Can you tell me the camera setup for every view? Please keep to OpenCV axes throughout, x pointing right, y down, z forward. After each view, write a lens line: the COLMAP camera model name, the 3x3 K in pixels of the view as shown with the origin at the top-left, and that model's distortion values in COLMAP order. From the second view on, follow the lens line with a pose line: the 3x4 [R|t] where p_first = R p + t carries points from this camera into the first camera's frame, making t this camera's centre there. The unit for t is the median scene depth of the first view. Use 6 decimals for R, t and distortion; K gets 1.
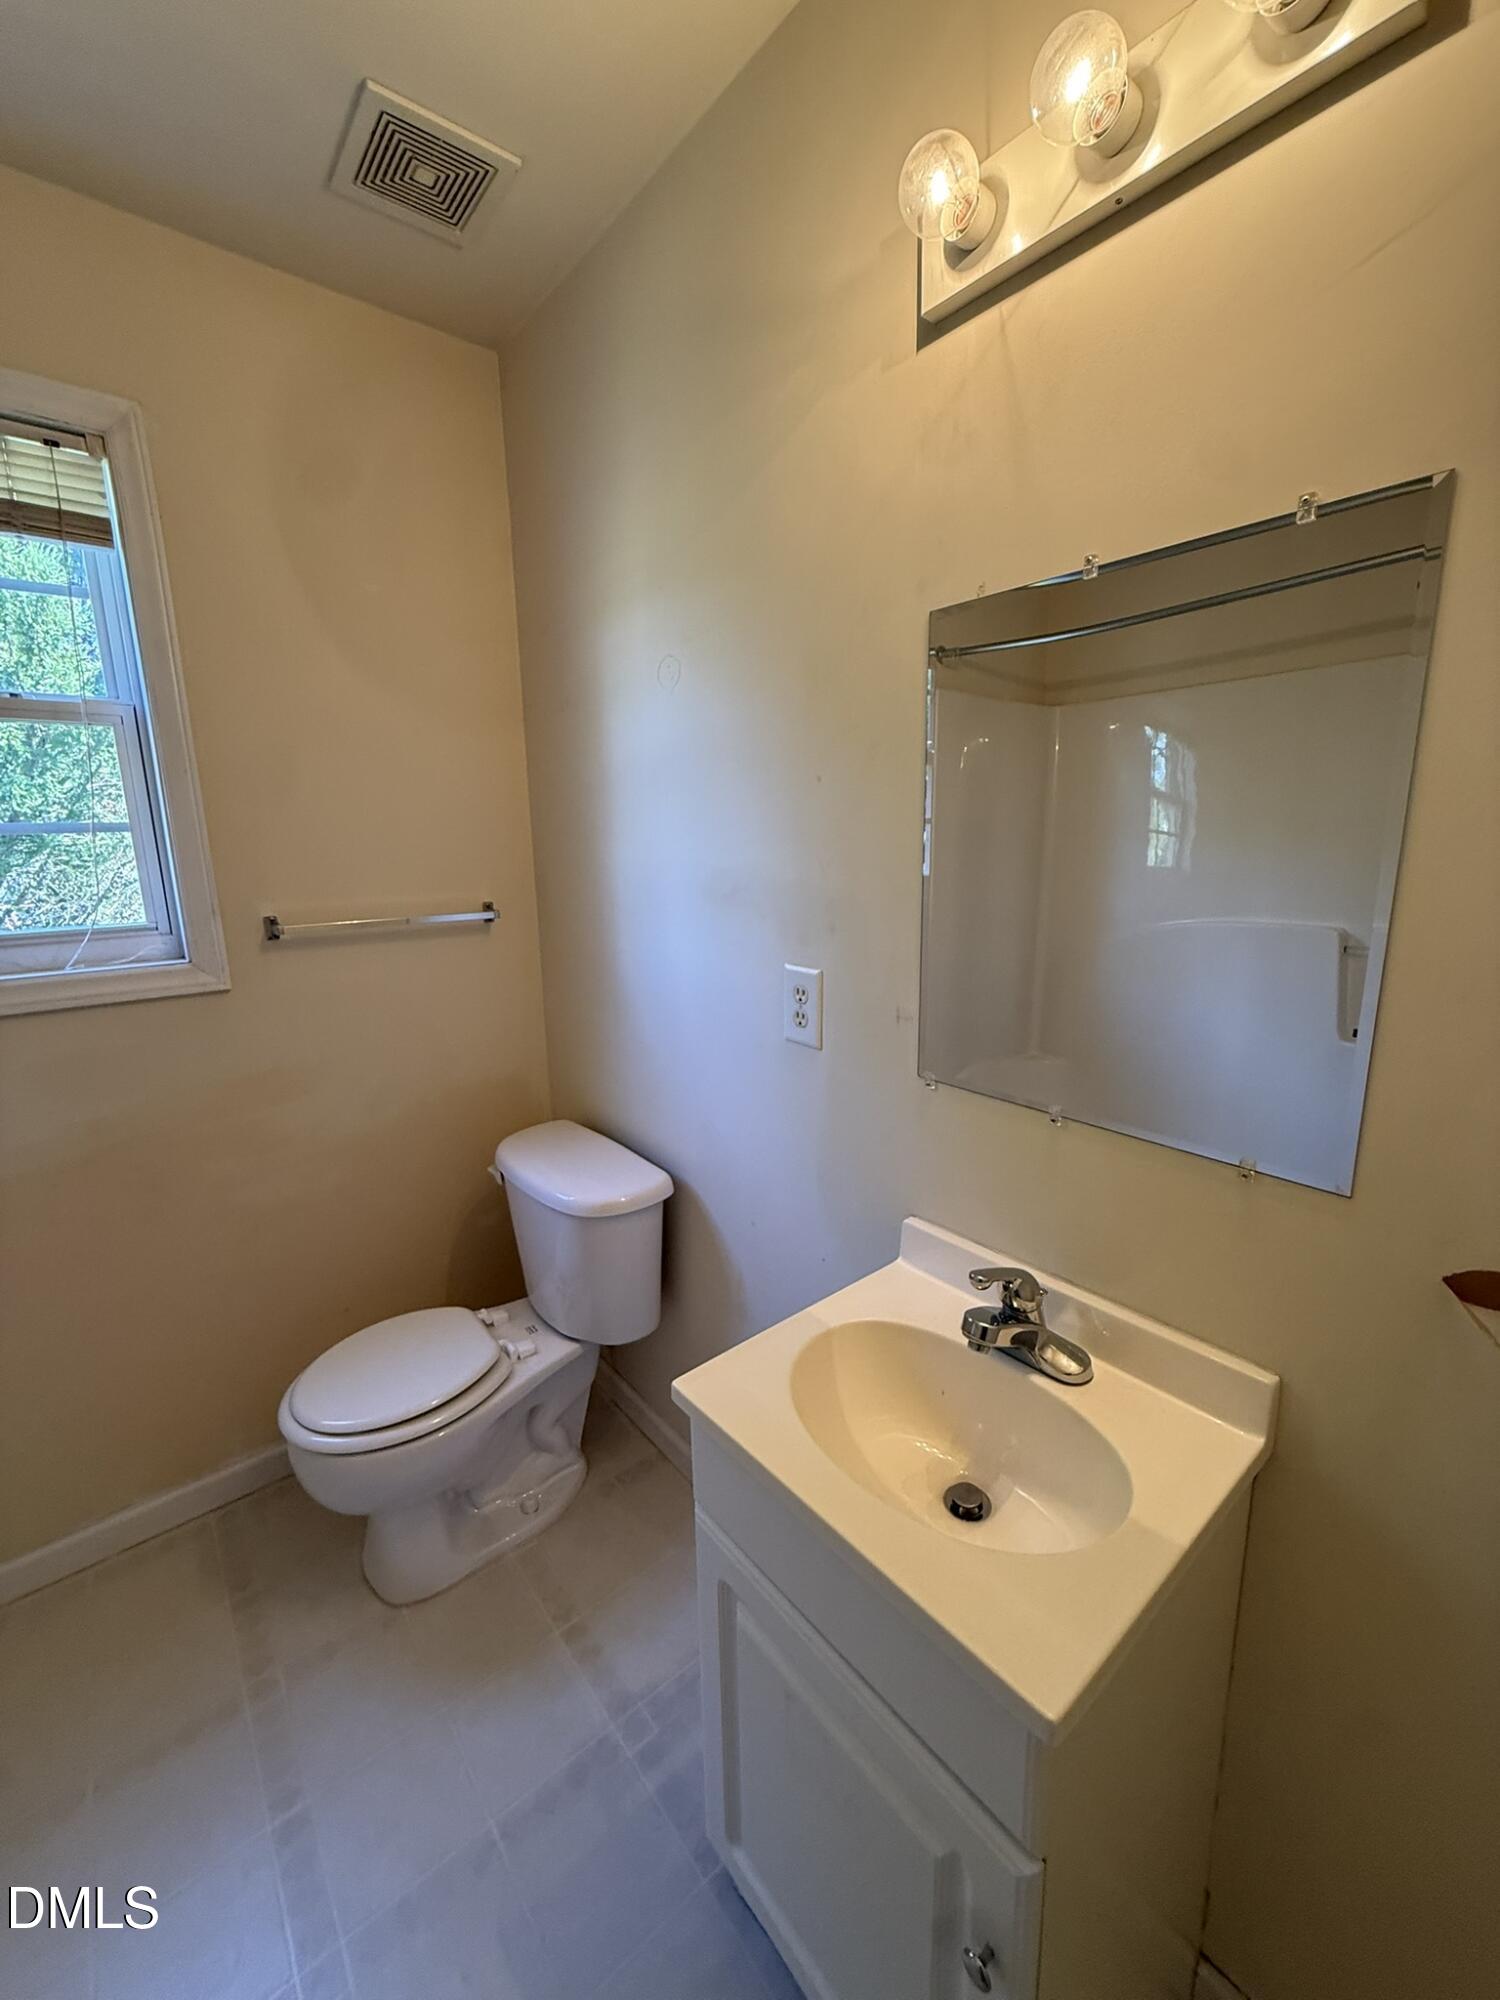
lens RADIAL K [[797.6, 0, 750.2], [0, 797.6, 989.0], [0, 0, 1]] dist [0.001128, 0.000007]
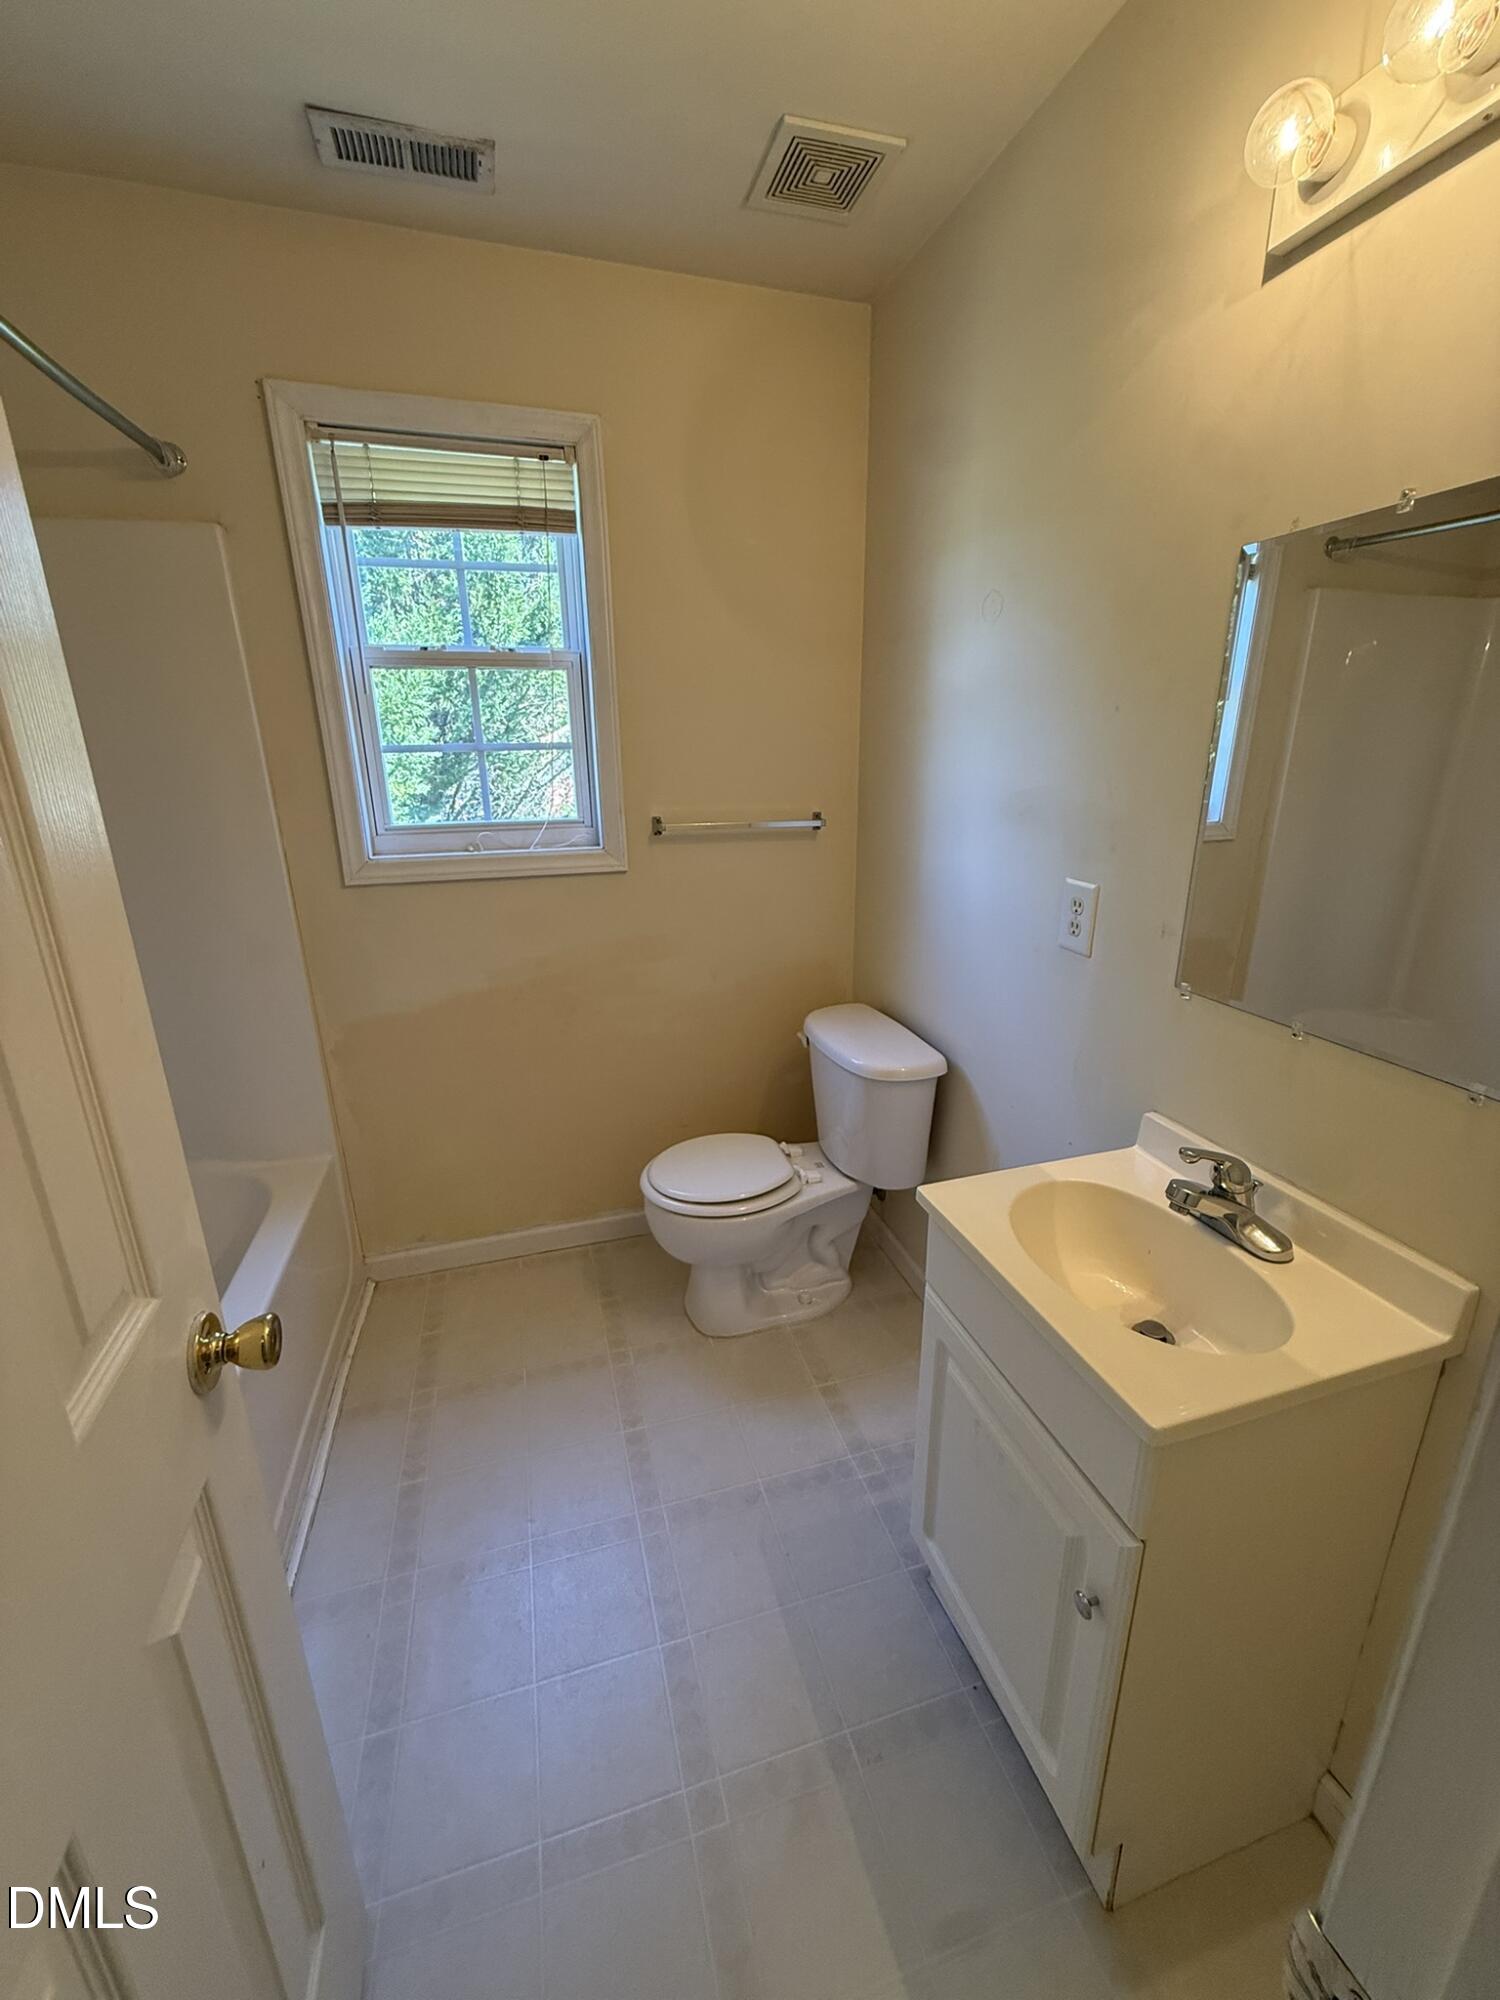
lens RADIAL K [[797.6, 0, 750.2], [0, 797.6, 989.0], [0, 0, 1]] dist [0.001128, 0.000007]
pose [[0.921309, 0.120313, -0.369749, 0.062790], [-0.081686, 0.989592, 0.118467, 0.024232], [0.380154, -0.078942, 0.921548, -0.191946]]
